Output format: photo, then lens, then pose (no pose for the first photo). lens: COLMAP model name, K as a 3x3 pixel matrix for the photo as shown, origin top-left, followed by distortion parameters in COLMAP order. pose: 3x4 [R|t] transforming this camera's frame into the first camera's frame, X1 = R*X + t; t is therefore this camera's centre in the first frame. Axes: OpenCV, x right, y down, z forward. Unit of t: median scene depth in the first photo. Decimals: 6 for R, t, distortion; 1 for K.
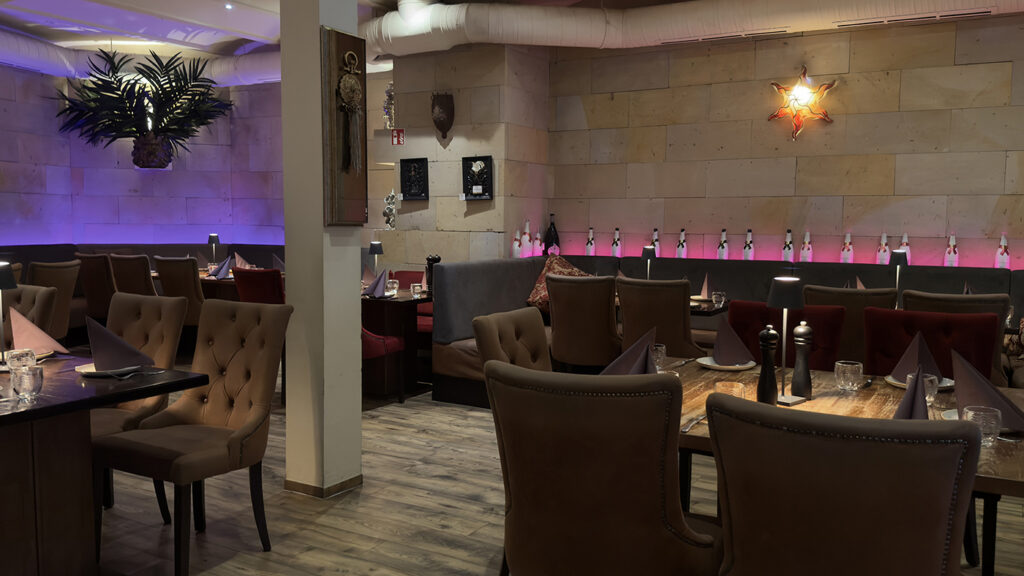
lens RADIAL K [[827.3, 0, 512.0], [0, 827.3, 288.0], [0, 0, 1]] dist [0.113414, -0.195950]
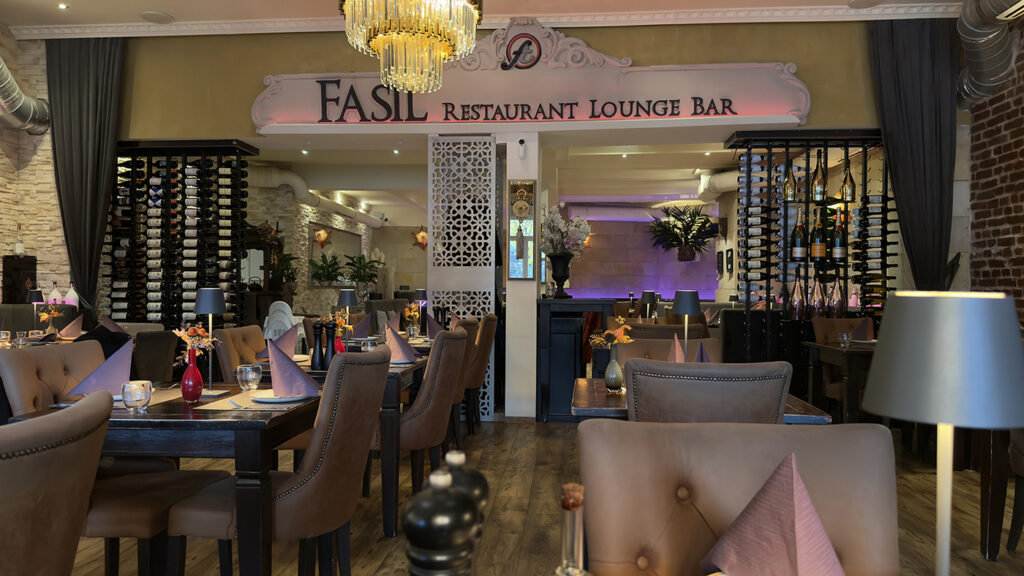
lens RADIAL K [[717.7, 0, 512.7], [0, 717.7, 298.2], [0, 0, 1]] dist [0.117908, -0.166759]
pose [[0.428354, 0.003459, -0.903604, 1.173921], [-0.077557, 0.996443, -0.032951, 0.042291], [0.900276, 0.084196, 0.427099, -0.125393]]
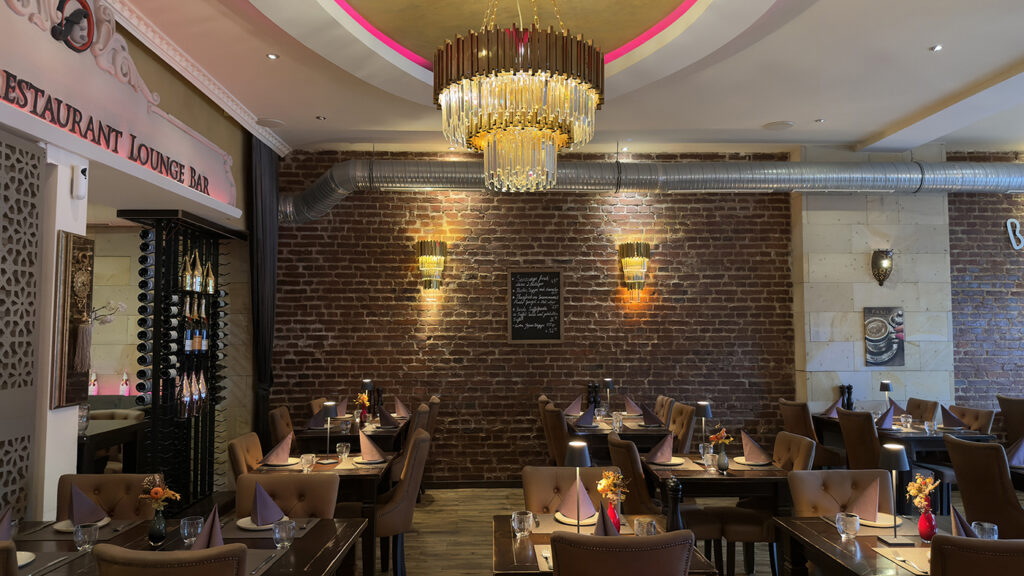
lens RADIAL K [[720.3, 0, 516.1], [0, 720.3, 285.3], [0, 0, 1]] dist [0.083335, -0.097612]
pose [[0.847468, 0.023163, 0.530340, 0.364335], [0.052702, 0.990441, -0.127474, -0.012156], [-0.528223, 0.135980, 0.838147, -0.357461]]
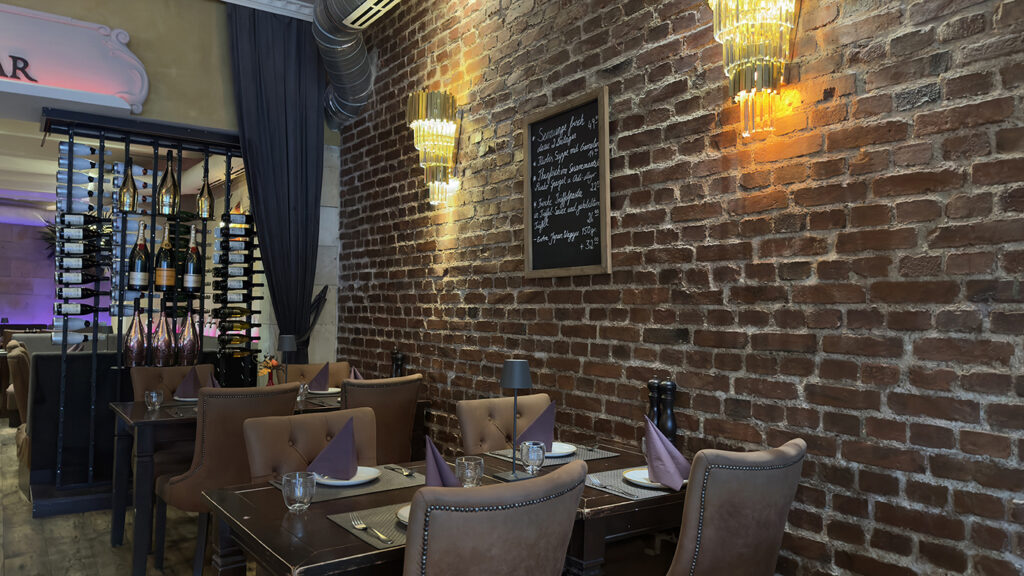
lens RADIAL K [[720.8, 0, 506.2], [0, 720.8, 292.4], [0, 0, 1]] dist [0.152834, -0.261108]
pose [[0.900447, -0.007548, -0.434900, 1.131204], [-0.042922, 0.993427, -0.106112, 0.000501], [0.432842, 0.114215, 0.894205, 0.103569]]
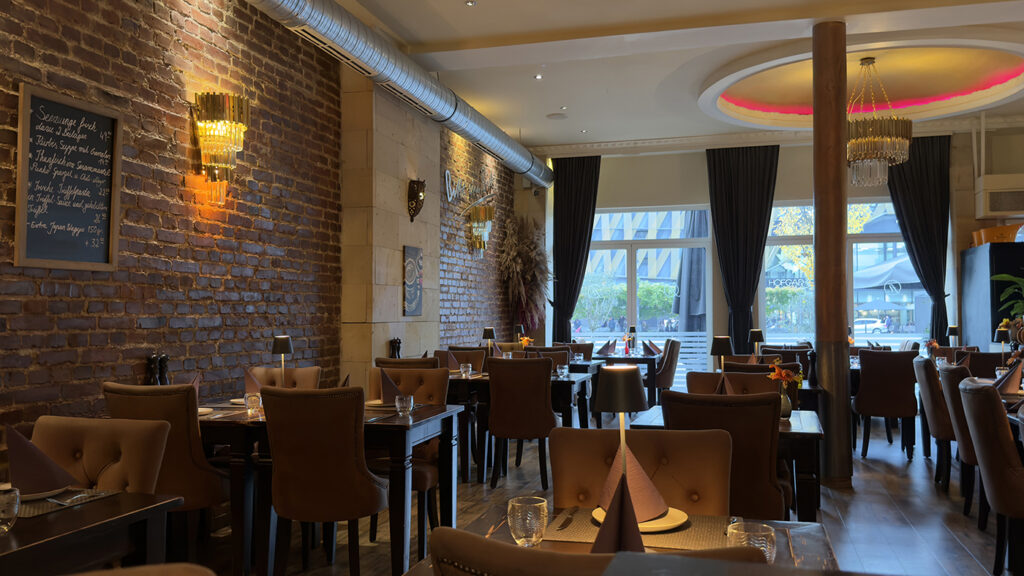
lens RADIAL K [[827.3, 0, 512.0], [0, 827.3, 288.0], [0, 0, 1]] dist [0.113414, -0.195950]
pose [[-0.248114, 0.023115, 0.968455, 0.356972], [0.081222, 0.996692, -0.002980, -0.024122], [-0.965320, 0.077920, -0.249170, 0.397668]]
